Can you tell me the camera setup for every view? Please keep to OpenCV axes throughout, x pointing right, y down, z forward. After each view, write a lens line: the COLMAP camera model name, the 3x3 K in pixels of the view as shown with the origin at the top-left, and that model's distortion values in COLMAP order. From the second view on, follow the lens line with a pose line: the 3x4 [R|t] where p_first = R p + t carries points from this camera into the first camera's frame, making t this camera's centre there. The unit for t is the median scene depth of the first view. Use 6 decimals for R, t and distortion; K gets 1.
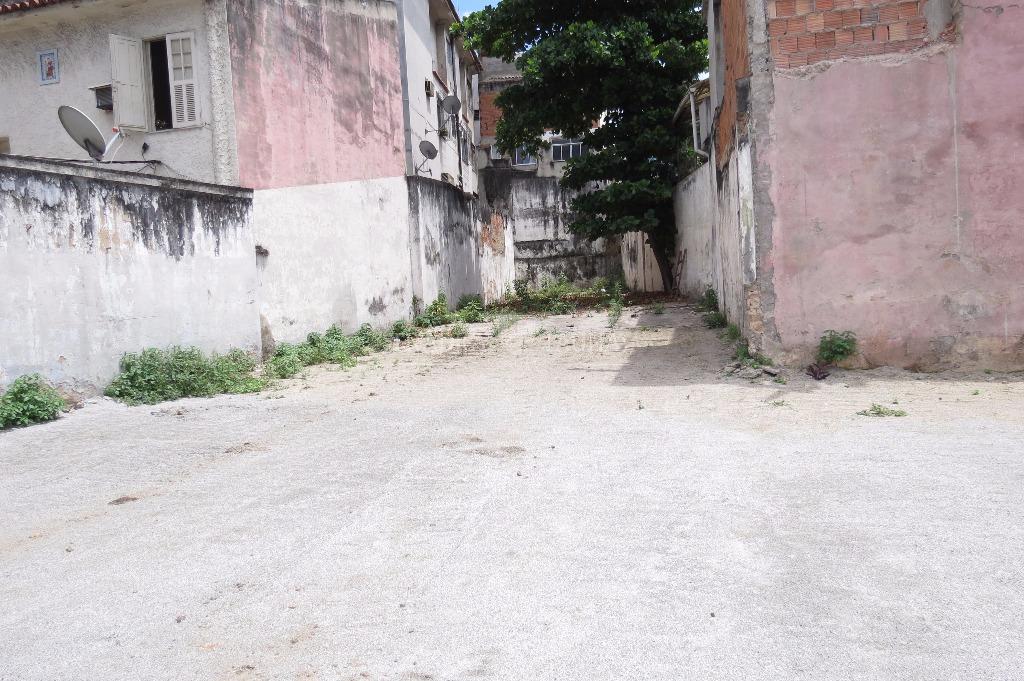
lens RADIAL K [[729.1, 0, 511.6], [0, 729.1, 339.3], [0, 0, 1]] dist [-0.035538, 0.017507]
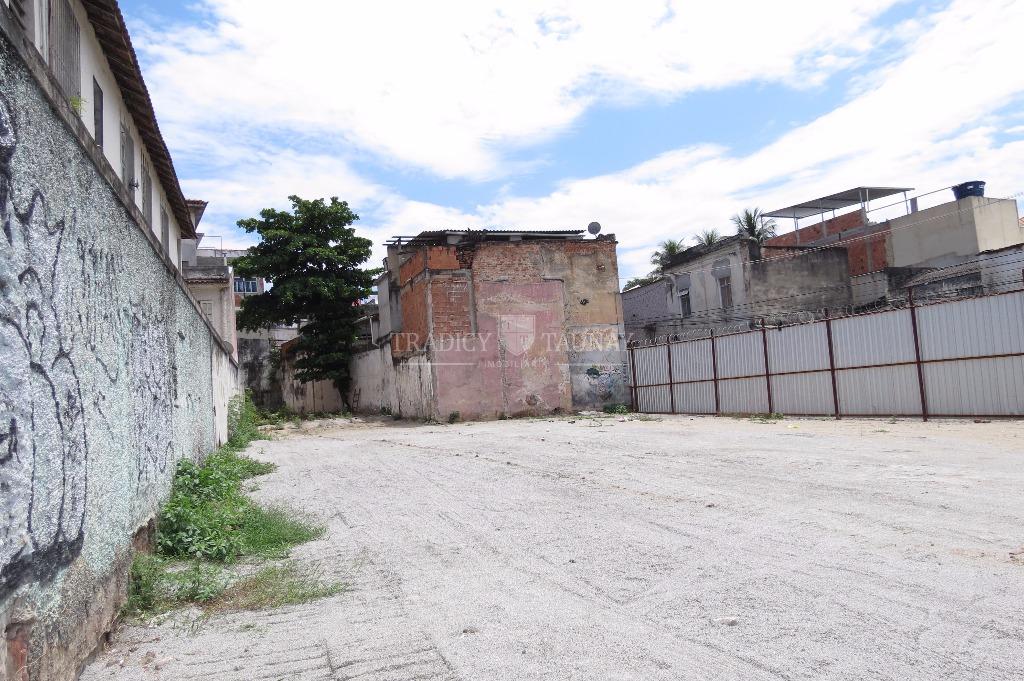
lens RADIAL K [[729.1, 0, 511.9], [0, 729.1, 340.0], [0, 0, 1]] dist [-0.035538, 0.017507]
pose [[0.820906, 0.038478, 0.569765, -0.631555], [0.067790, 0.984107, -0.164129, 0.114388], [-0.567025, 0.173359, 0.805251, -0.973922]]
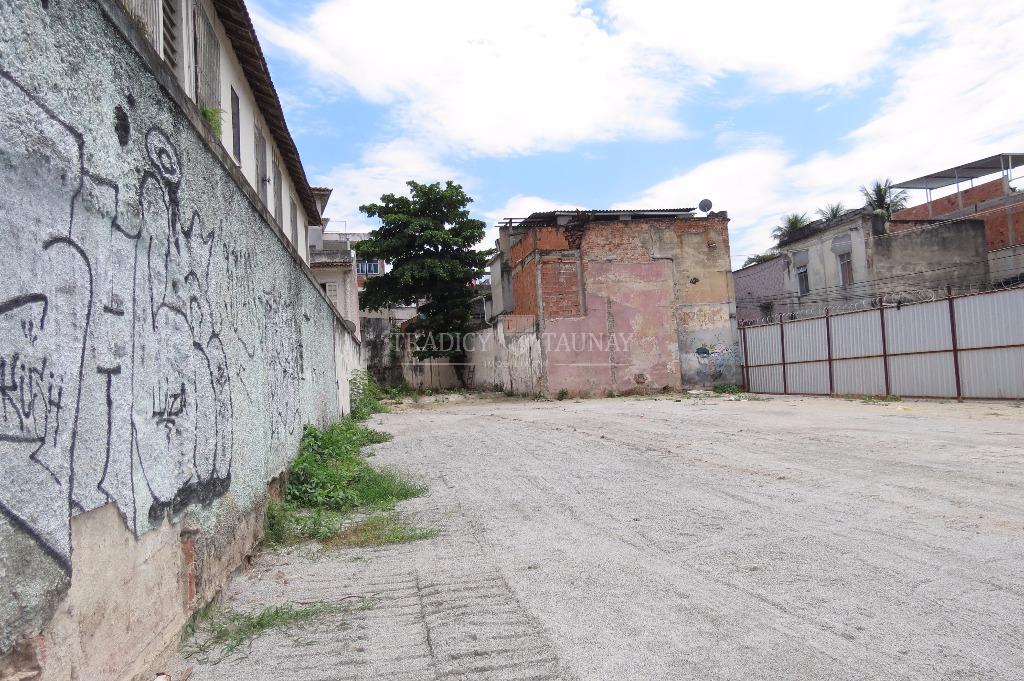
lens RADIAL K [[729.1, 0, 514.7], [0, 729.1, 340.9], [0, 0, 1]] dist [-0.035538, 0.017507]
pose [[0.899163, 0.024095, 0.436950, -0.635851], [0.042695, 0.988889, -0.142390, 0.119916], [-0.435526, 0.146688, 0.888144, -1.013490]]
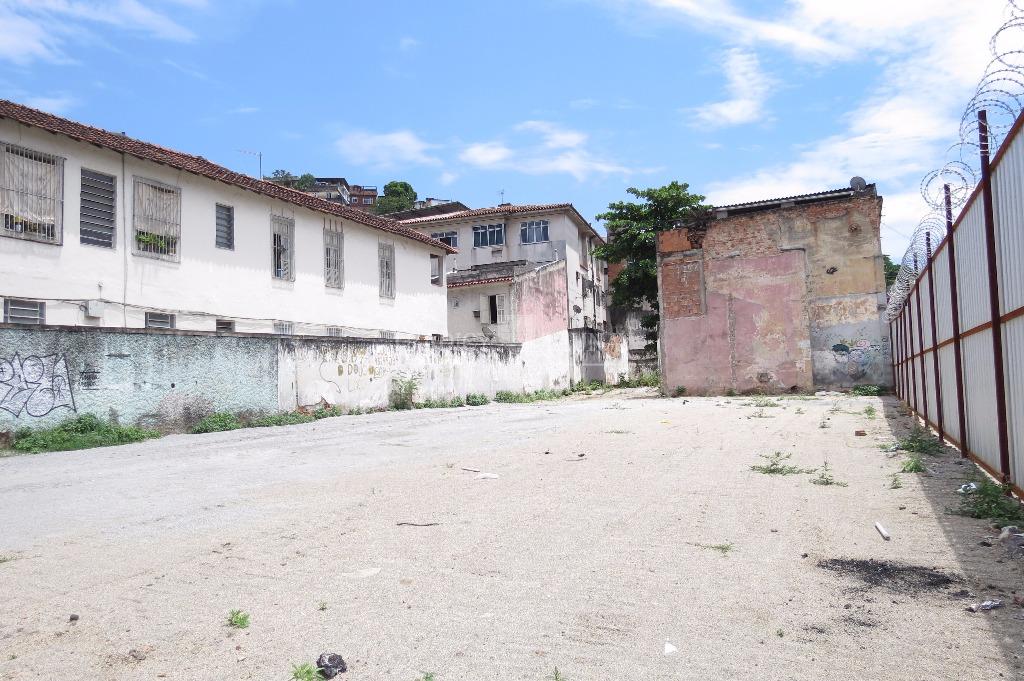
lens RADIAL K [[729.1, 0, 512.0], [0, 729.1, 345.0], [0, 0, 1]] dist [-0.035538, 0.017507]
pose [[0.980312, 0.001431, -0.197449, 0.144193], [-0.024974, 0.992842, -0.116797, 0.110140], [0.195868, 0.119429, 0.973331, -1.328238]]
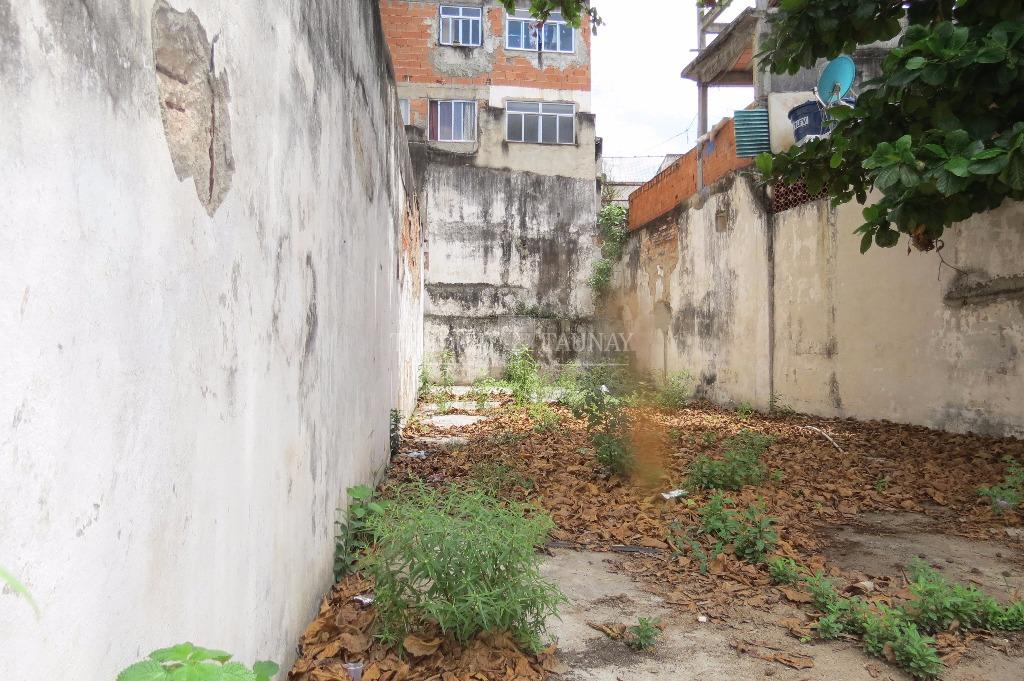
lens RADIAL K [[729.1, 0, 511.3], [0, 729.1, 340.8], [0, 0, 1]] dist [-0.035538, 0.017507]
pose [[0.974714, 0.068804, 0.212601, -0.090033], [-0.047854, 0.993616, -0.102163, -0.086896], [-0.218272, 0.089406, 0.971784, 0.994490]]
